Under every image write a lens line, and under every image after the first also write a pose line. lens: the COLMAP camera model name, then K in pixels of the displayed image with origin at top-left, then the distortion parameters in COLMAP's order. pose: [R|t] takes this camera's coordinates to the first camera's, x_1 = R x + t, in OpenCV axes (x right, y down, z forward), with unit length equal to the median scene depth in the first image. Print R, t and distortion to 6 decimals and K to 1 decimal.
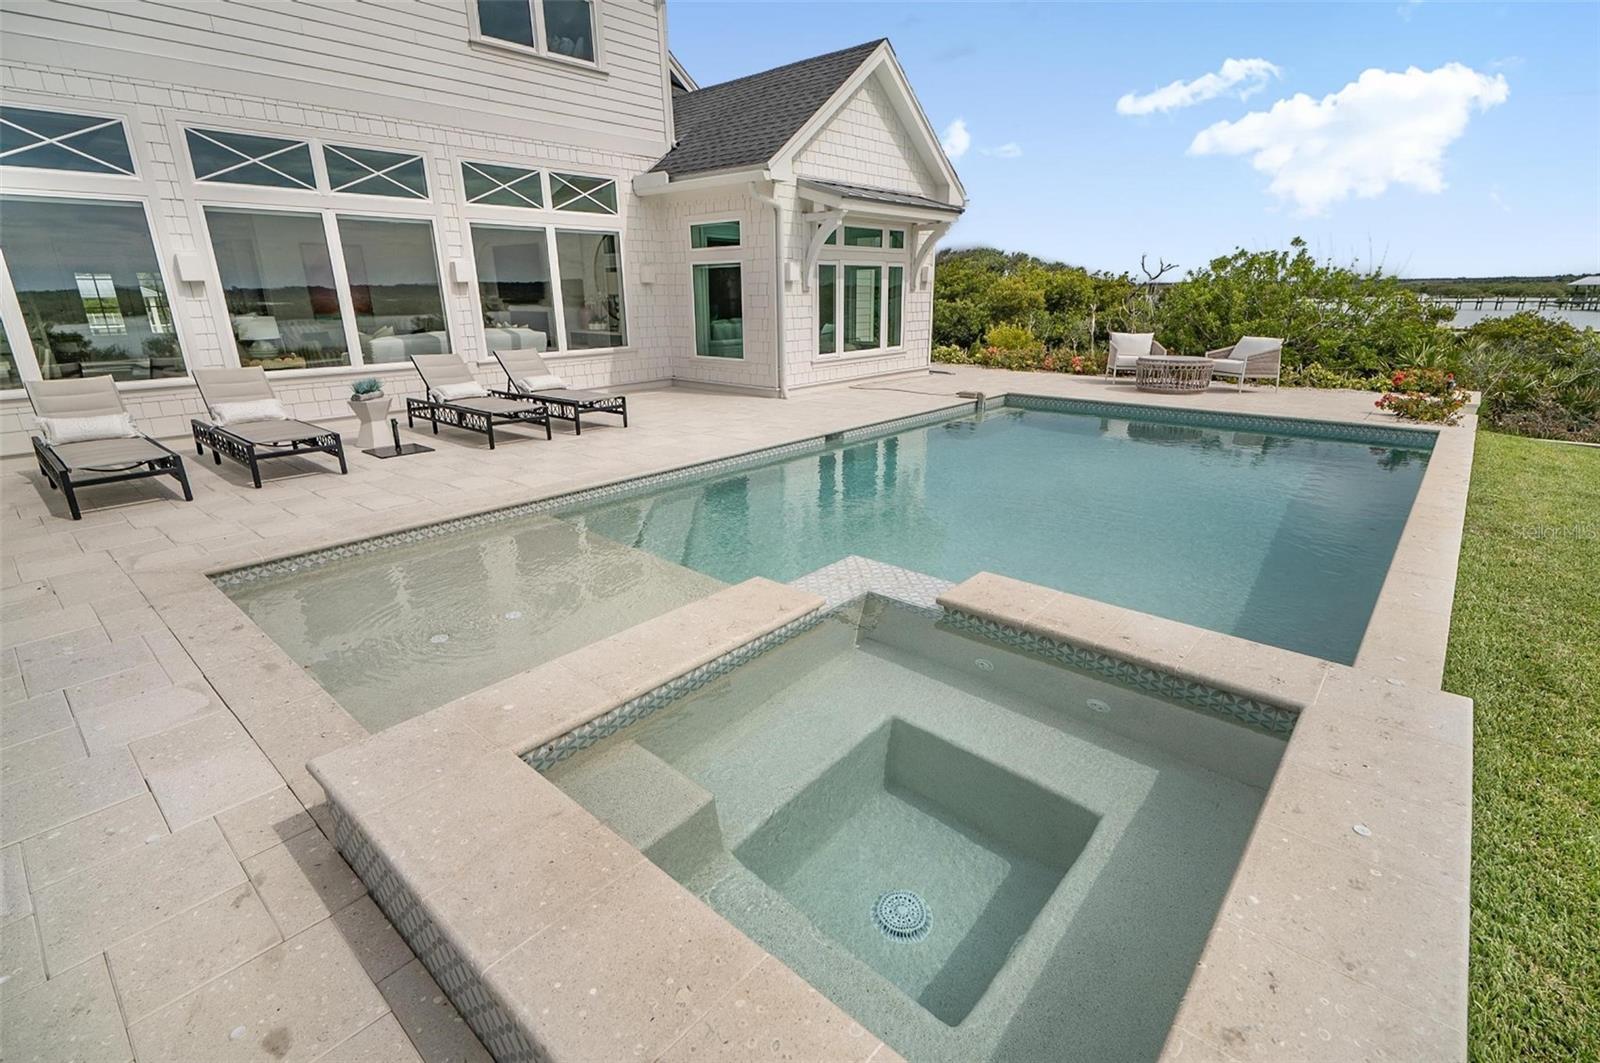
lens RADIAL K [[742.2, 0, 795.8], [0, 742.2, 524.1], [0, 0, 1]] dist [0.005565, 0.000166]
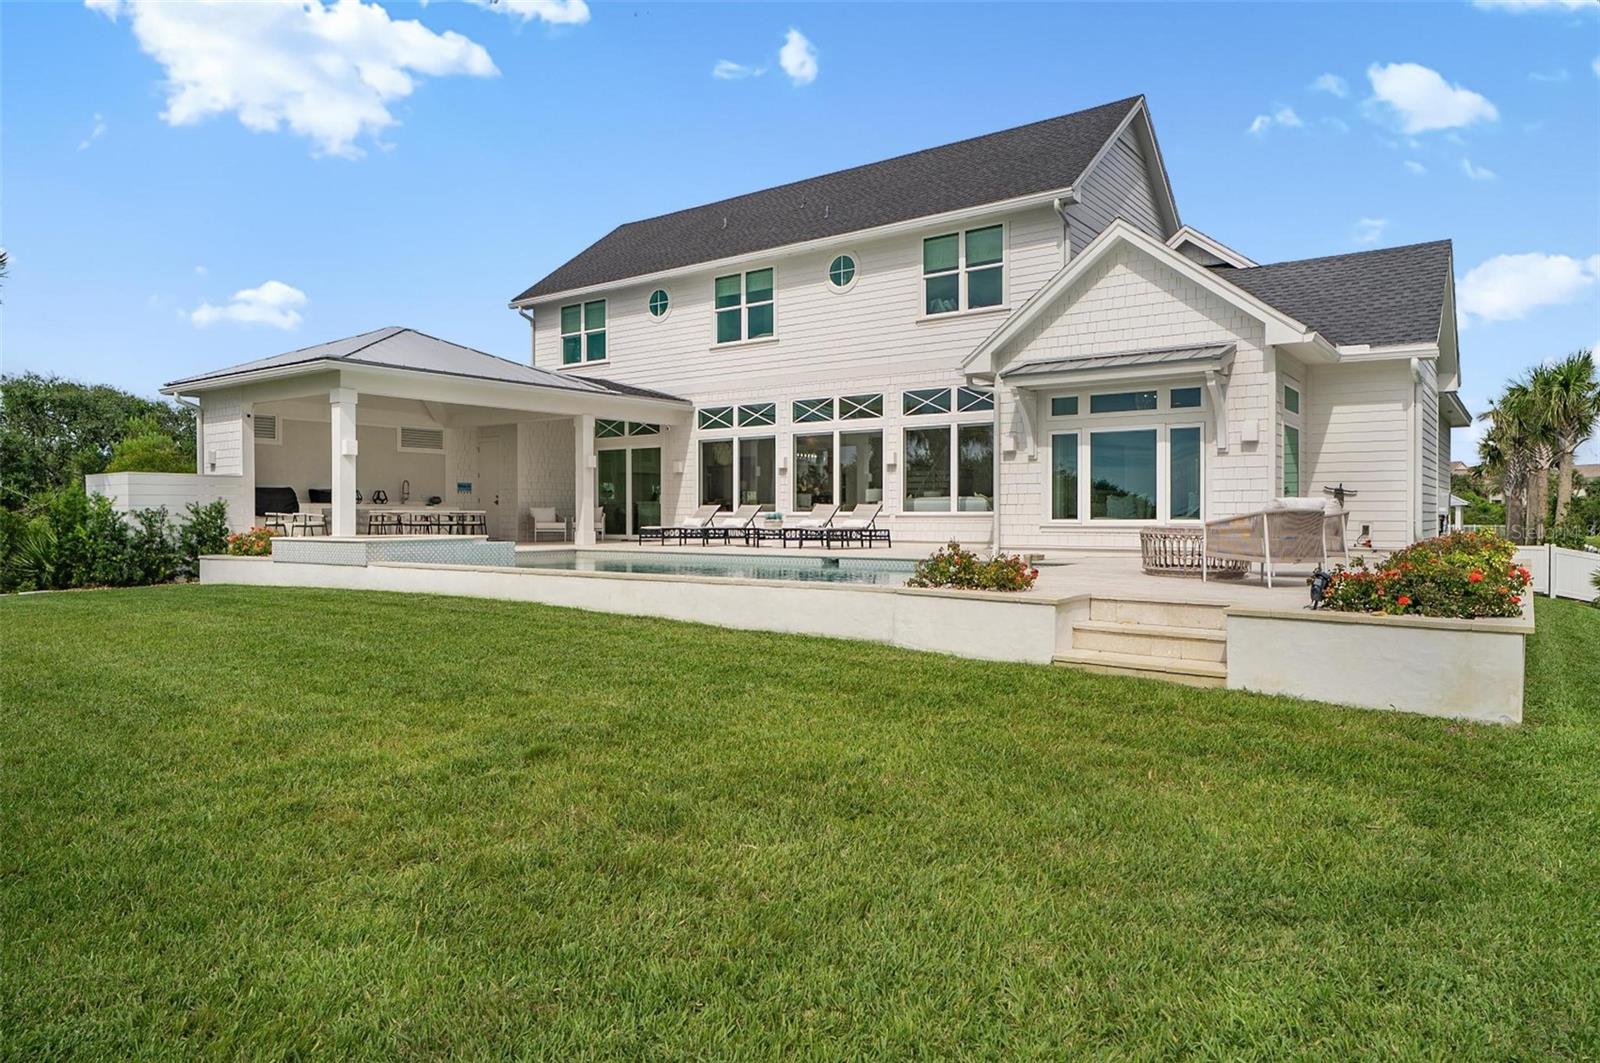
lens RADIAL K [[975.7, 0, 802.8], [0, 975.7, 526.6], [0, 0, 1]] dist [0.002451, 0.004248]
pose [[0.099219, 0.018587, -0.994892, 1.358547], [-0.301818, 0.953286, -0.012290, -0.103558], [0.948189, 0.301495, 0.100194, 0.568280]]
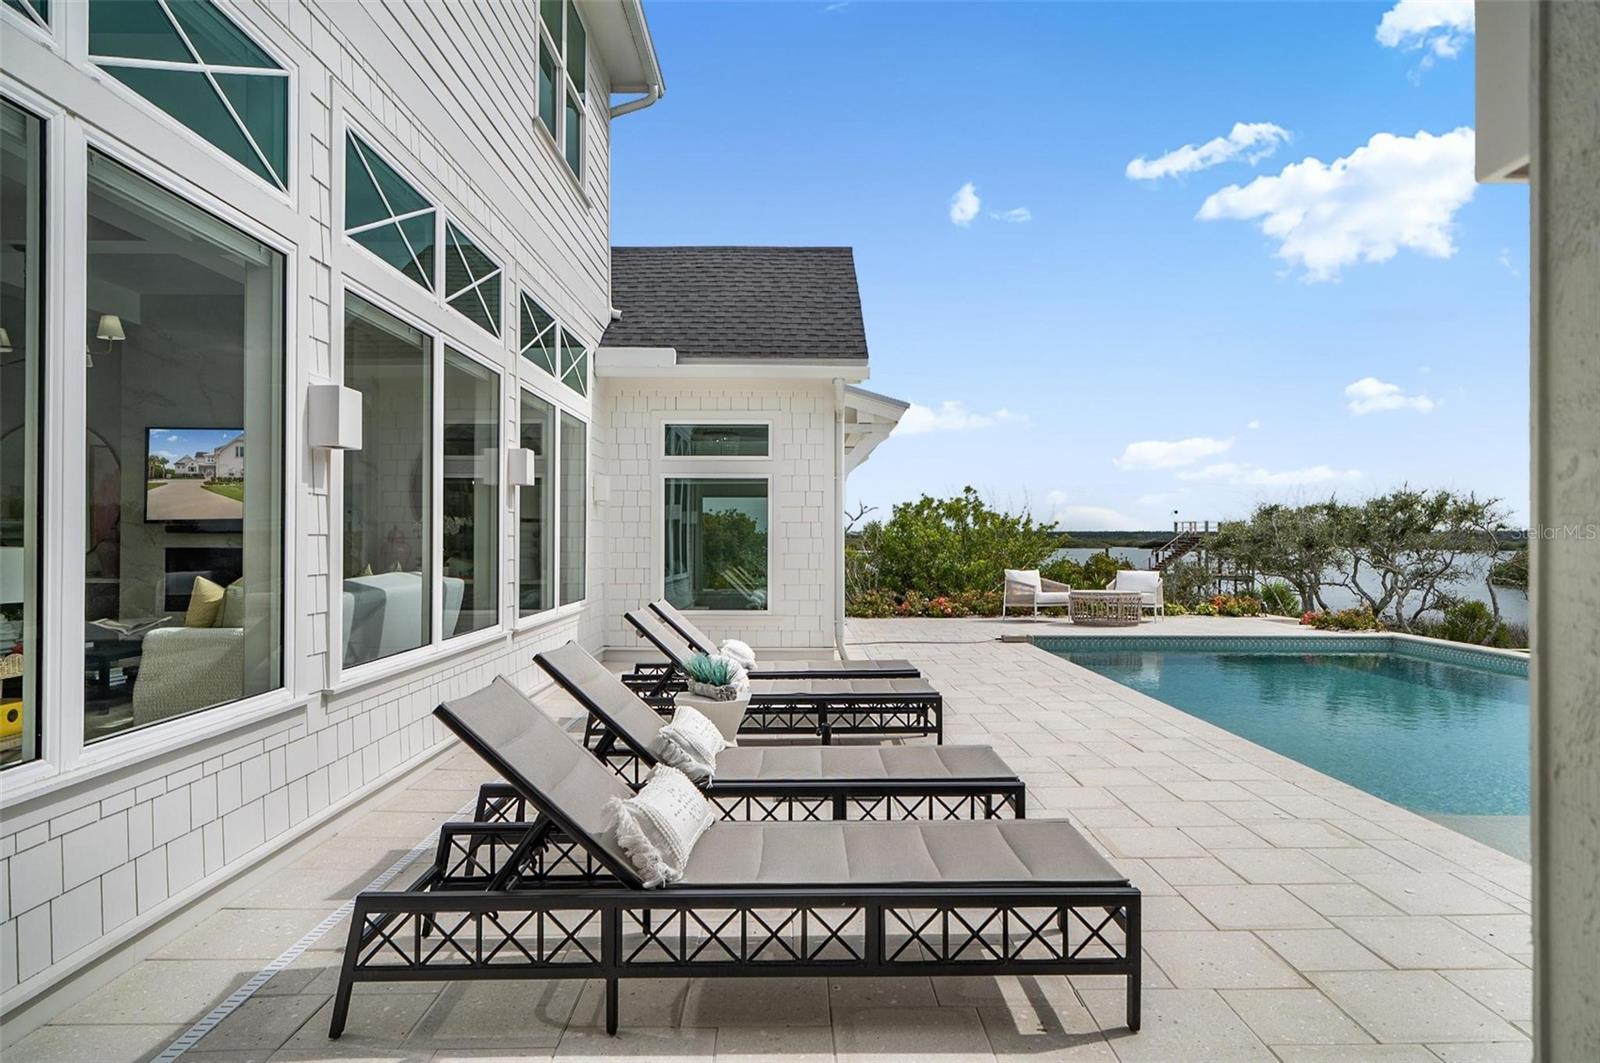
lens RADIAL K [[975.7, 0, 793.8], [0, 975.7, 525.6], [0, 0, 1]] dist [0.002451, 0.004248]
pose [[0.750079, 0.015102, 0.661176, -0.664447], [0.196413, 0.949545, -0.244511, -0.072603], [-0.631509, 0.313266, 0.709268, 0.325105]]
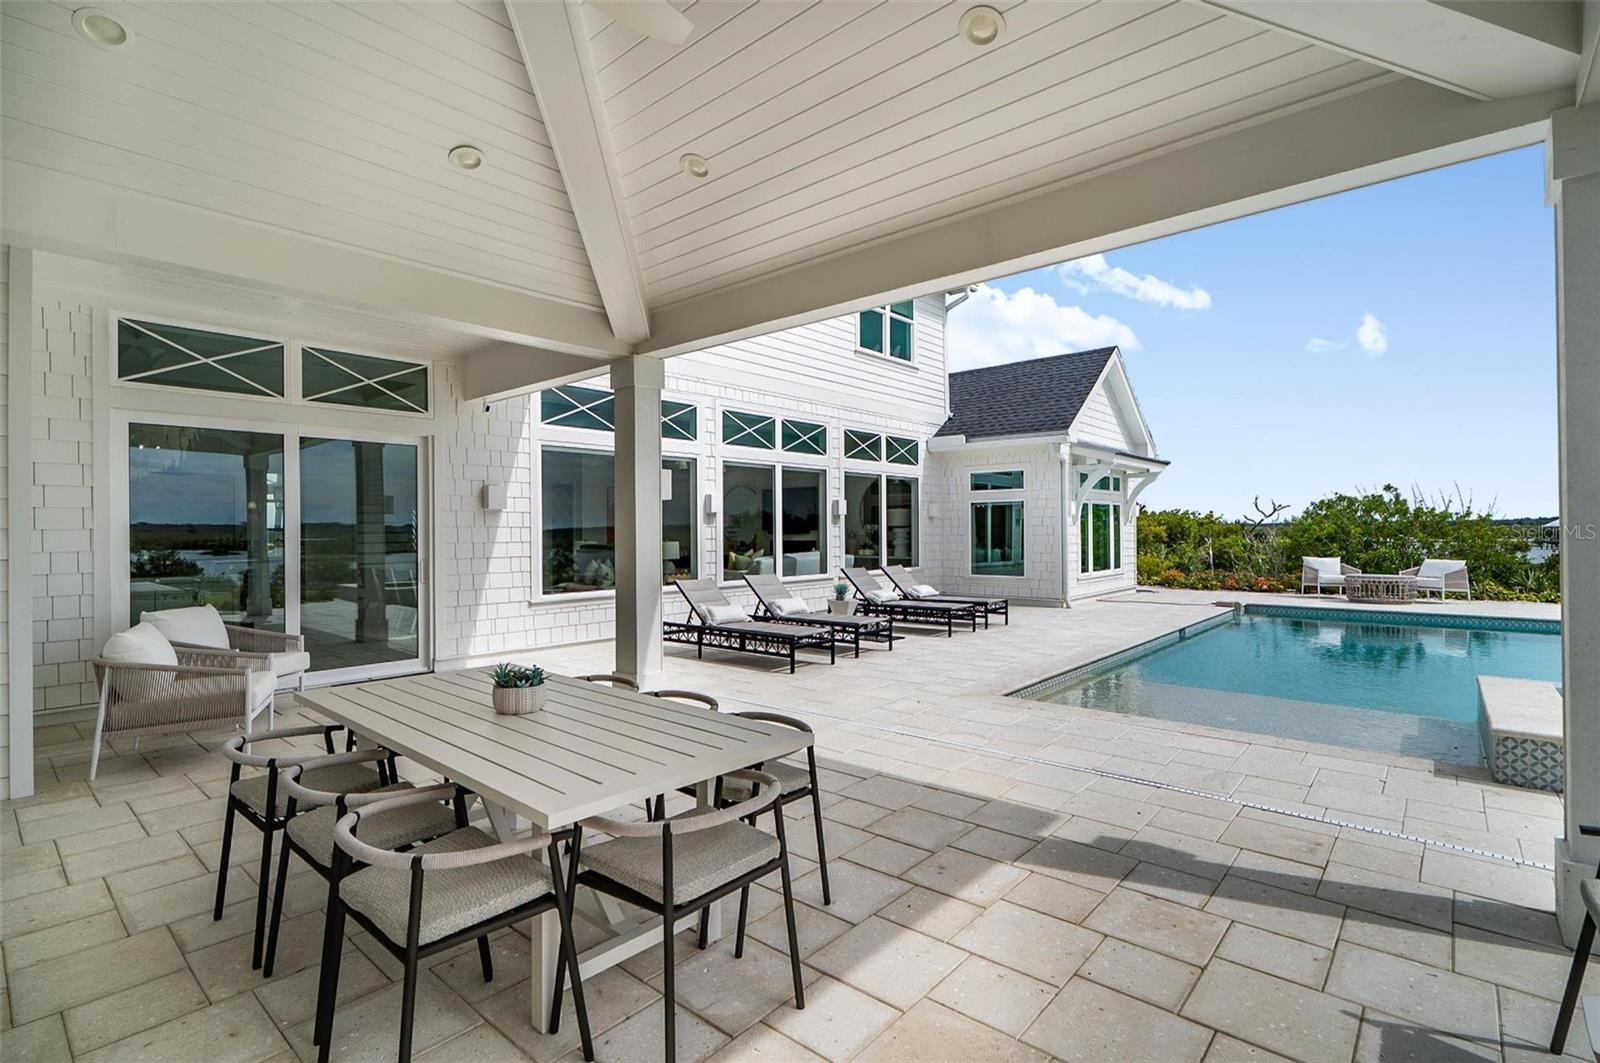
lens RADIAL K [[742.2, 0, 798.8], [0, 742.2, 525.6], [0, 0, 1]] dist [0.005565, 0.000166]
pose [[0.999958, 0.000115, 0.009216, -0.458377], [0.002731, 0.951327, -0.308173, 0.072558], [-0.008803, 0.308185, 0.951286, -0.177874]]
